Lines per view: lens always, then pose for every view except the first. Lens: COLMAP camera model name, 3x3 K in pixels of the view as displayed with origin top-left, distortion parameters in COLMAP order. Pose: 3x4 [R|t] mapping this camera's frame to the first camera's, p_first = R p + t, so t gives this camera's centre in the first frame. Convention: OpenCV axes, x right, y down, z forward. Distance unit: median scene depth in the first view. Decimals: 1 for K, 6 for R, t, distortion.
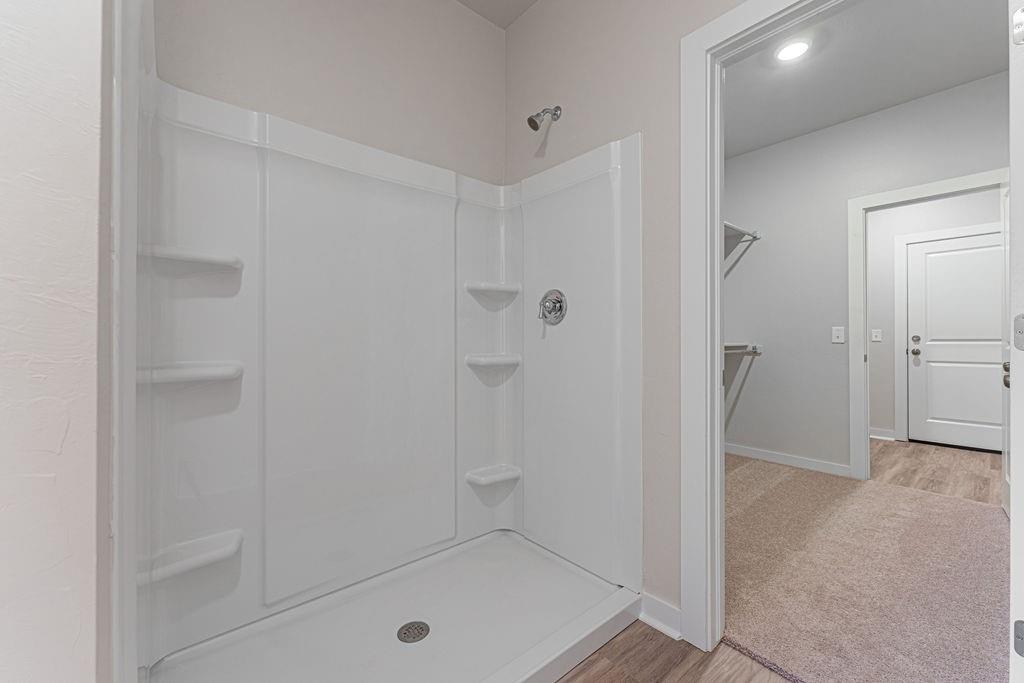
lens RADIAL K [[418.0, 0, 509.6], [0, 418.0, 338.2], [0, 0, 1]] dist [0.000895, 0.000041]
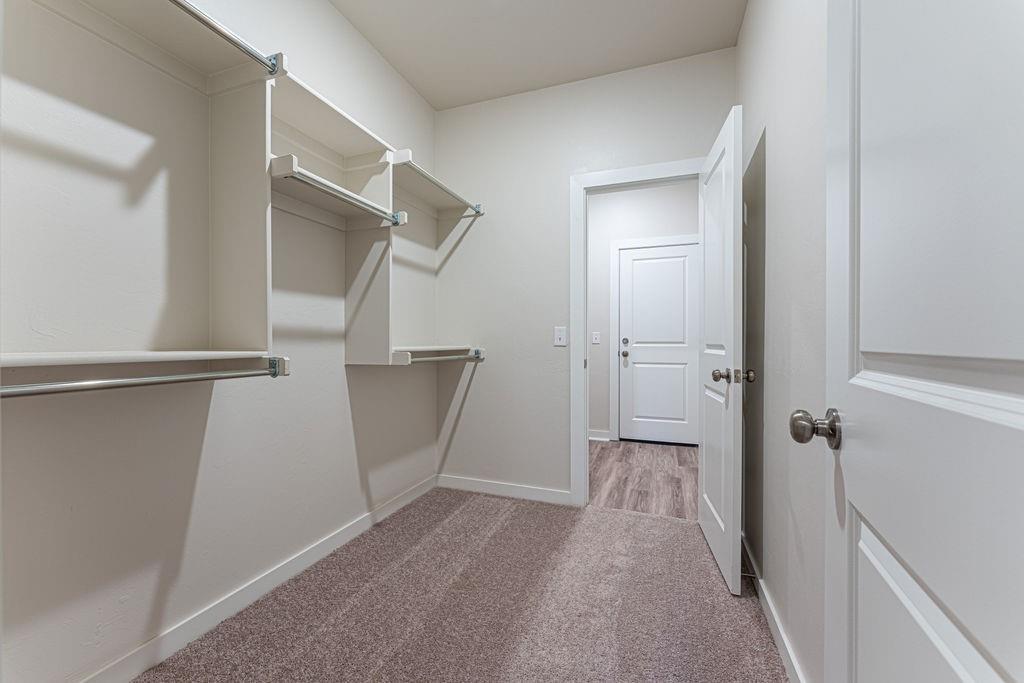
lens RADIAL K [[418.0, 0, 511.7], [0, 418.0, 343.2], [0, 0, 1]] dist [0.000895, 0.000041]
pose [[0.868999, 0.000359, 0.494813, 0.269499], [-0.003799, 0.999975, 0.005946, 0.001494], [-0.494799, -0.007047, 0.868979, 0.301239]]
